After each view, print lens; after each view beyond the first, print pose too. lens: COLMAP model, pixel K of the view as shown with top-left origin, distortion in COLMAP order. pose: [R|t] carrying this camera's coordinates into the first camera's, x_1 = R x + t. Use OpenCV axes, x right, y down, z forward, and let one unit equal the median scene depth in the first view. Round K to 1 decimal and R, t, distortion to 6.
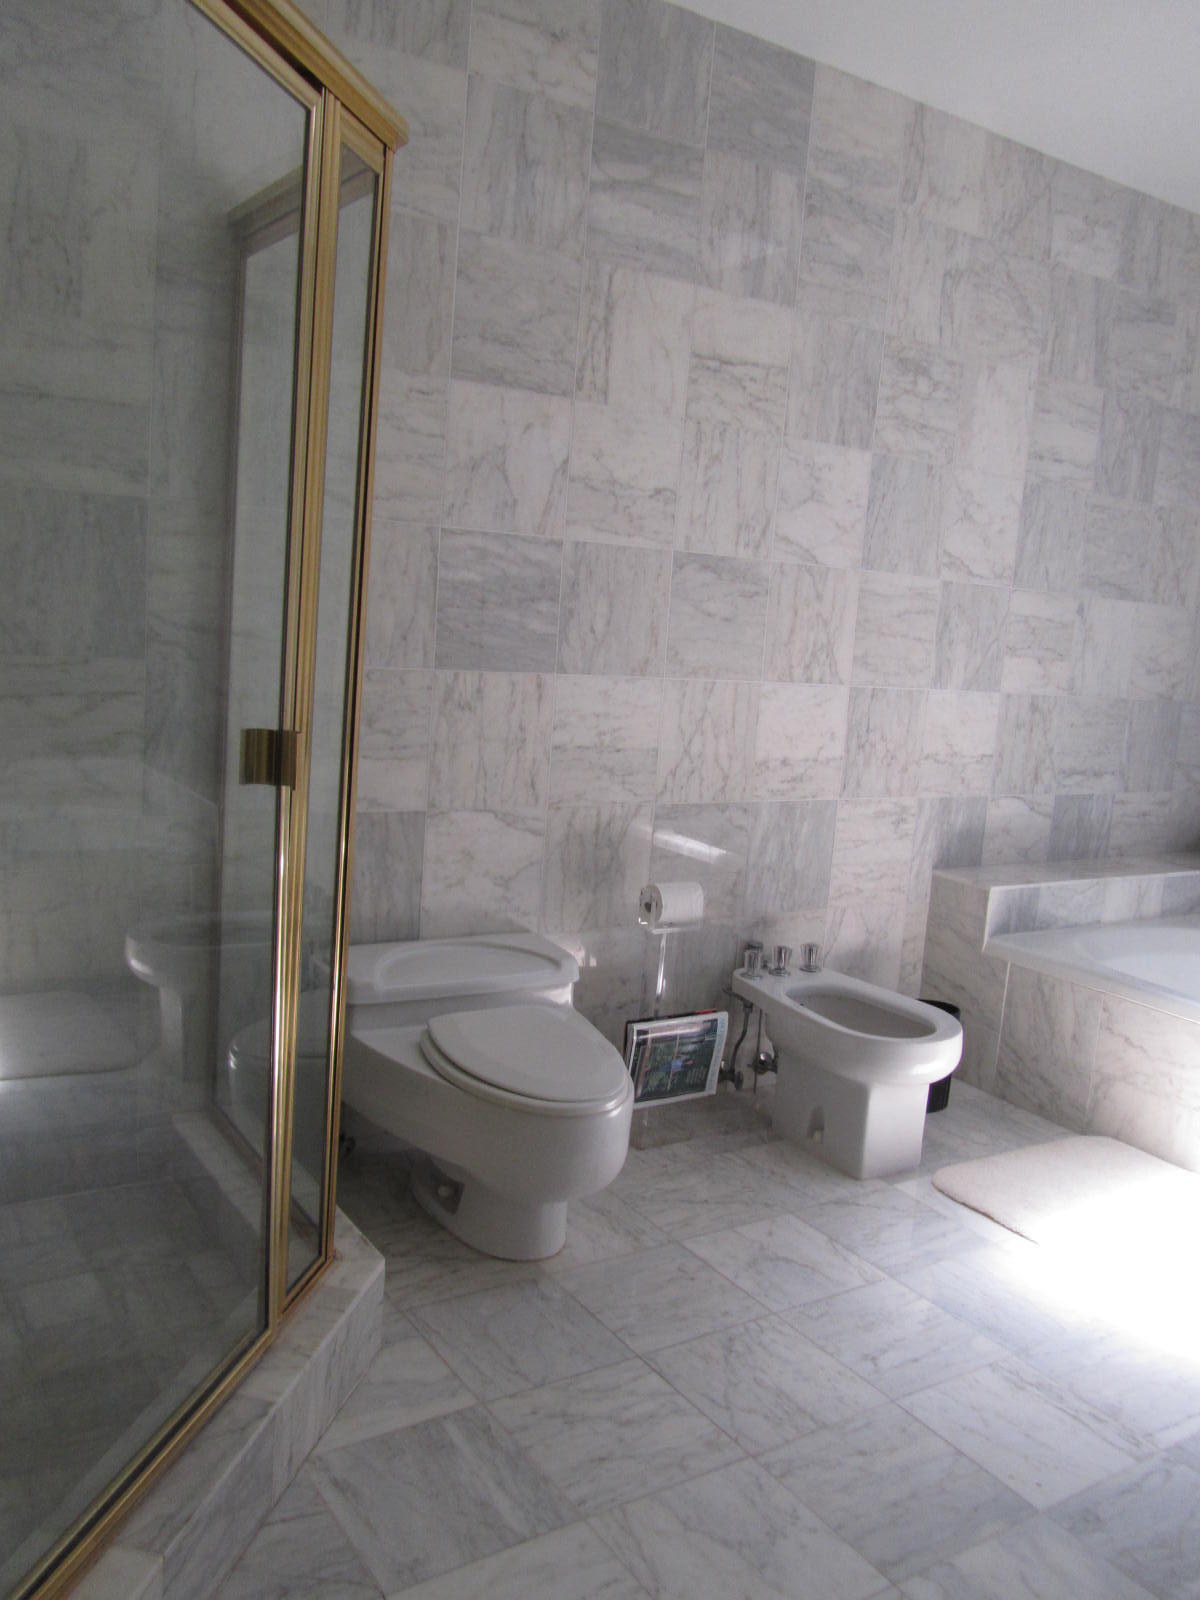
lens RADIAL K [[1325.2, 0, 600.0], [0, 1325.2, 800.0], [0, 0, 1]] dist [-0.034647, 0.002687]
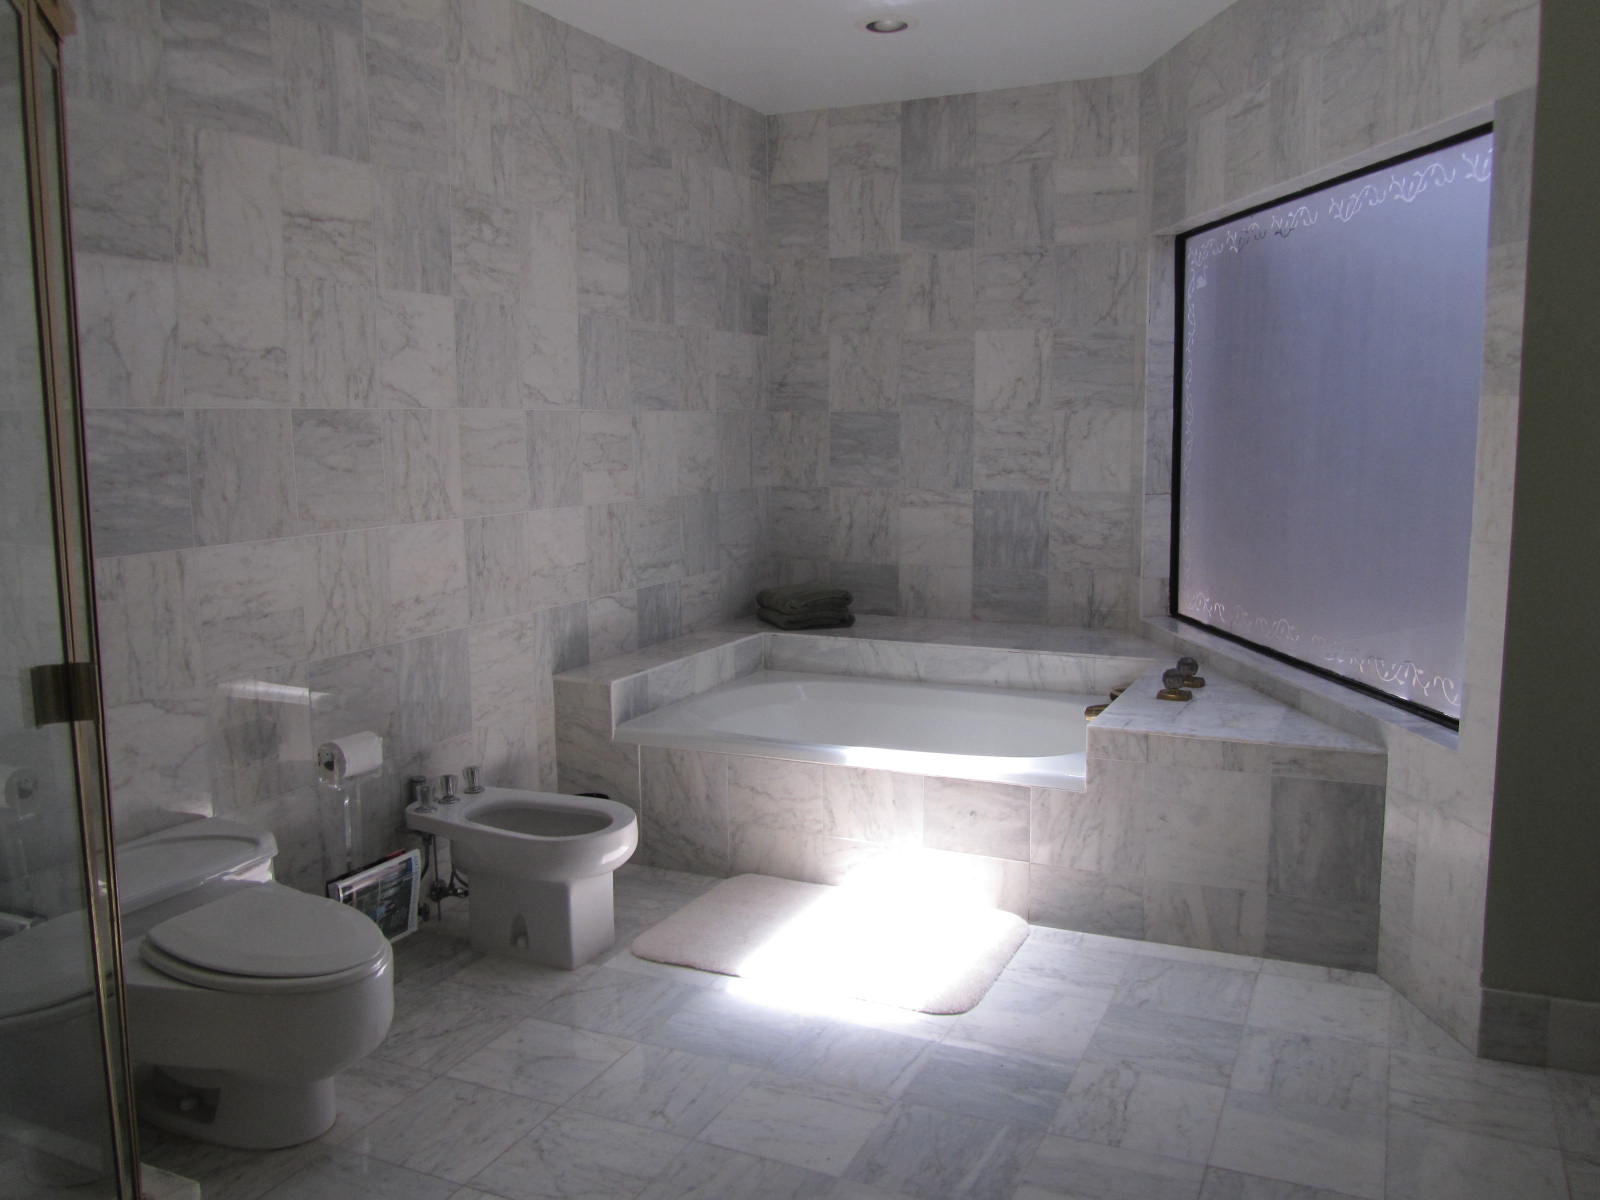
lens RADIAL K [[1325.2, 0, 797.9], [0, 1325.2, 592.2], [0, 0, 1]] dist [-0.034647, 0.002687]
pose [[0.844391, -0.149833, 0.514348, -0.147574], [0.149998, 0.987815, 0.041509, -0.034393], [-0.514299, 0.042101, 0.856577, -0.039491]]
